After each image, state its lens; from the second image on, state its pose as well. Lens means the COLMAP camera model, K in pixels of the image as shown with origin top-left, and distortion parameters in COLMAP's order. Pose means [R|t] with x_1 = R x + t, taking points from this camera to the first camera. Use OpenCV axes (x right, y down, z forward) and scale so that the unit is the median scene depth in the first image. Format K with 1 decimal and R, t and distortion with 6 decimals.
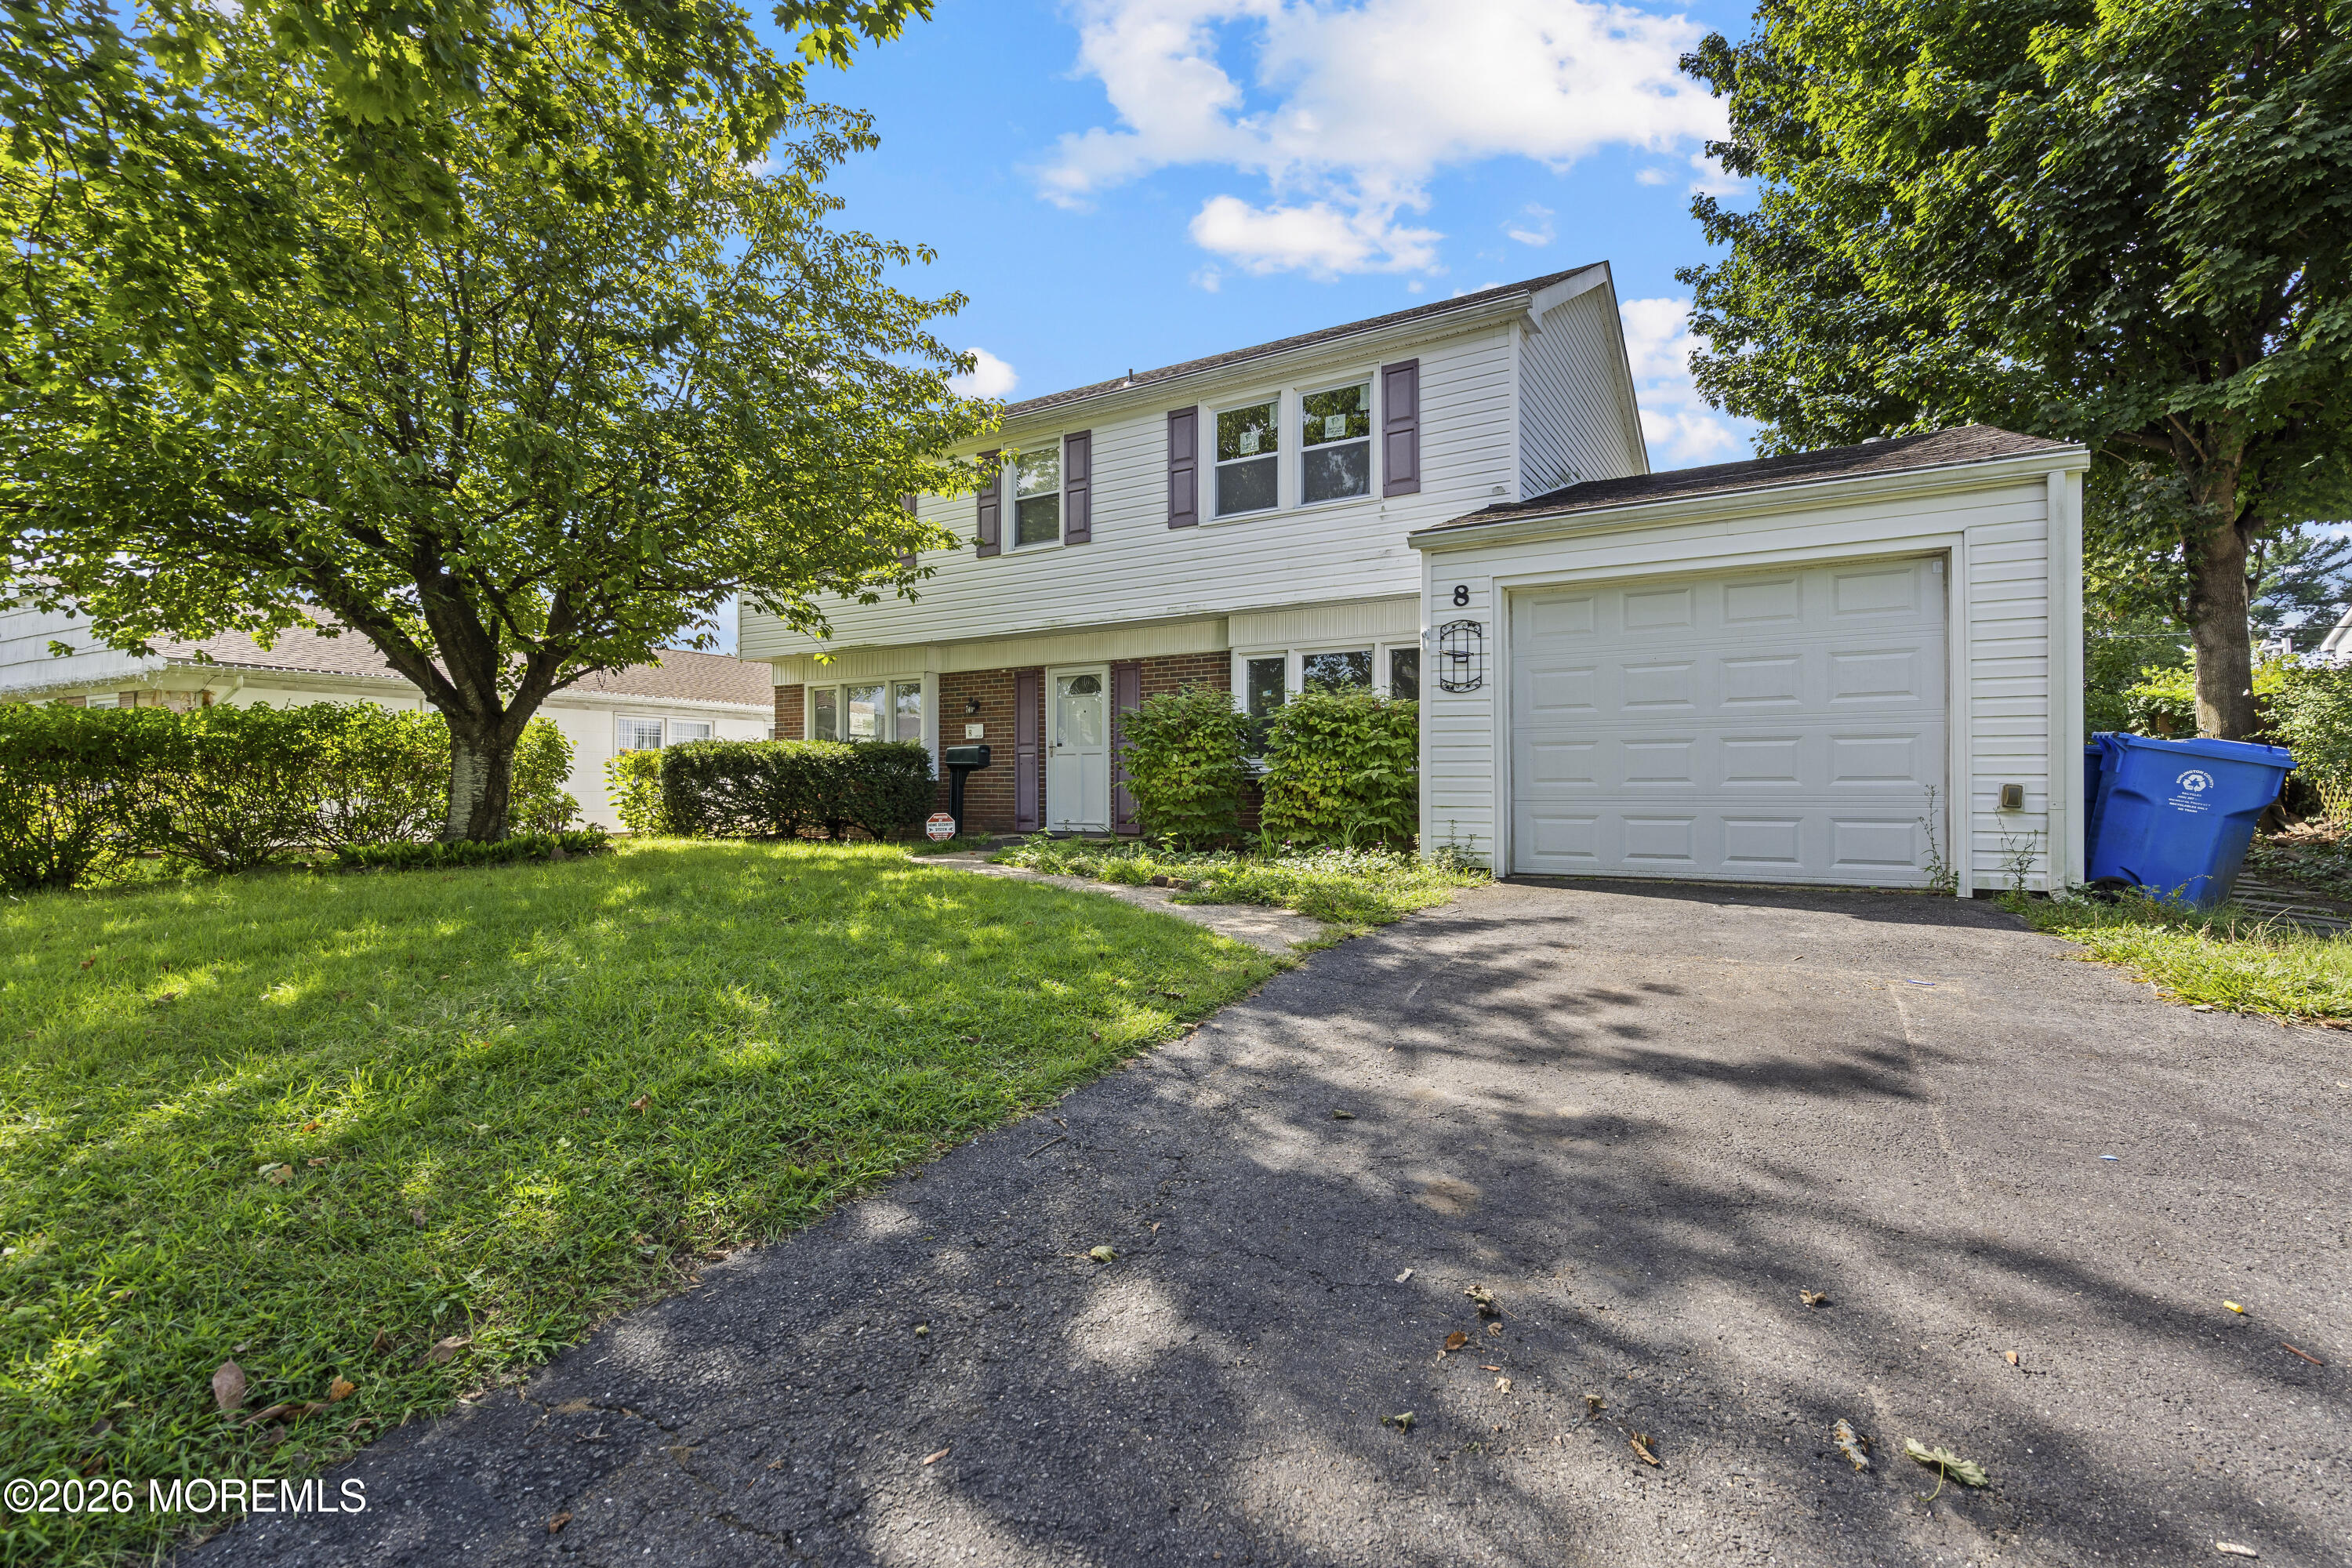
lens RADIAL K [[1067.5, 0, 1181.7], [0, 1067.5, 782.2], [0, 0, 1]] dist [-0.010348, 0.005535]
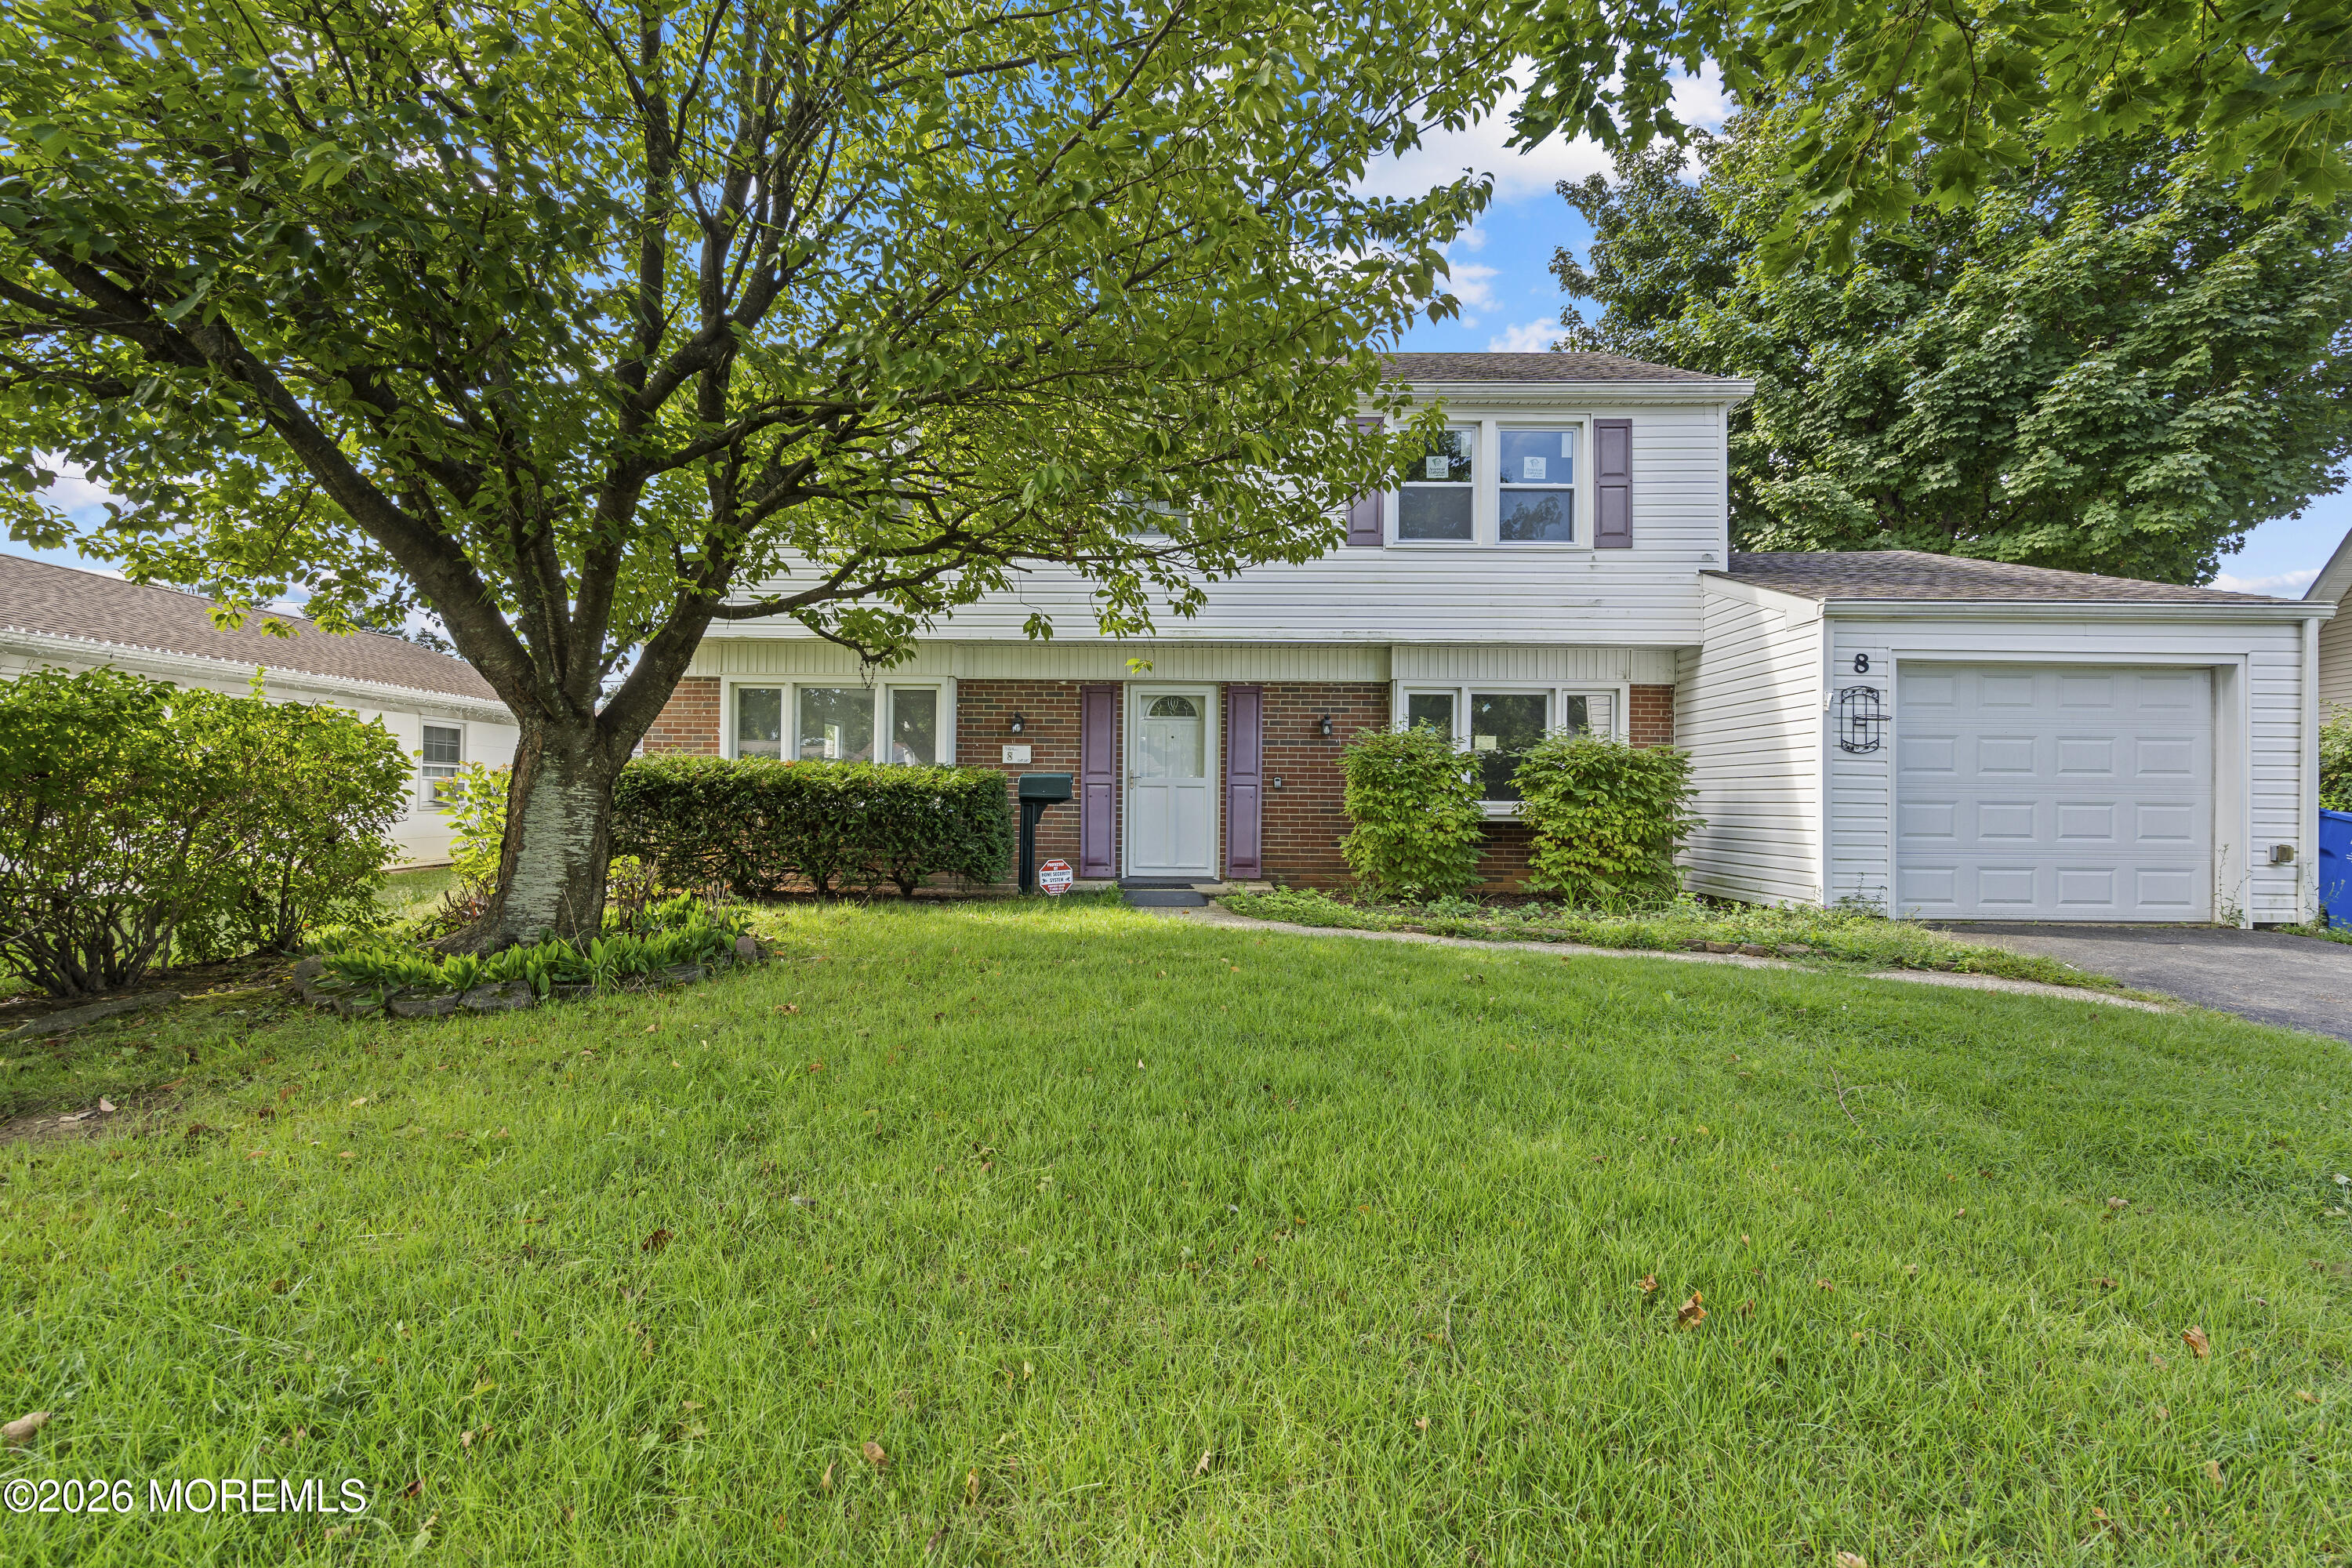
lens RADIAL K [[1067.5, 0, 1181.7], [0, 1067.5, 782.2], [0, 0, 1]] dist [-0.010348, 0.005535]
pose [[0.862721, 0.018384, 0.505345, -0.617766], [-0.014194, 0.999826, -0.012141, -0.022908], [-0.505480, 0.003301, 0.862832, 0.298744]]
